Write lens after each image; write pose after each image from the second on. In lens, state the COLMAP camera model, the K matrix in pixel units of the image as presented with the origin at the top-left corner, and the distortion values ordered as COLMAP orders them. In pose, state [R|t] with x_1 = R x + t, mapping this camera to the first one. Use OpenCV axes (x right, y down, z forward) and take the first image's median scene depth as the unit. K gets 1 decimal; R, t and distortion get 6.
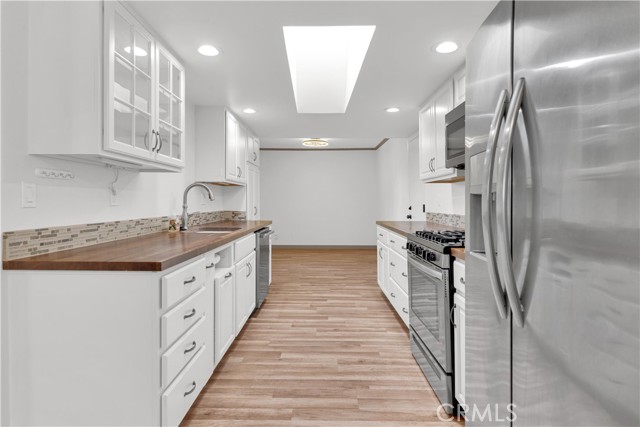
lens RADIAL K [[321.3, 0, 318.2], [0, 321.3, 192.2], [0, 0, 1]] dist [0.021496, 0.000572]
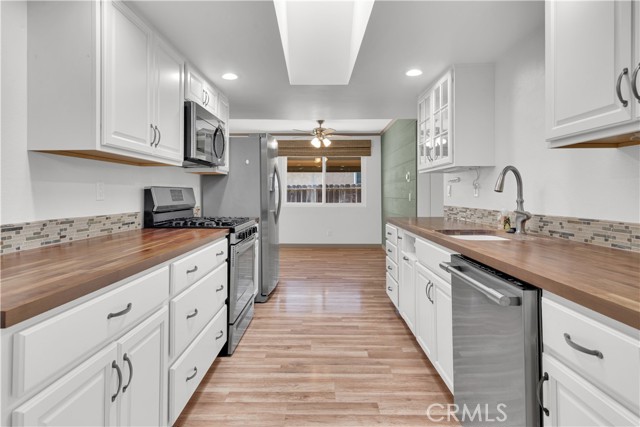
lens RADIAL K [[321.3, 0, 318.2], [0, 321.3, 192.2], [0, 0, 1]] dist [0.021496, 0.000572]
pose [[0.999993, 0.001029, 0.003487, 0.007572], [-0.001090, 0.999845, 0.017581, 0.010165], [-0.003468, -0.017584, 0.999839, 0.273388]]
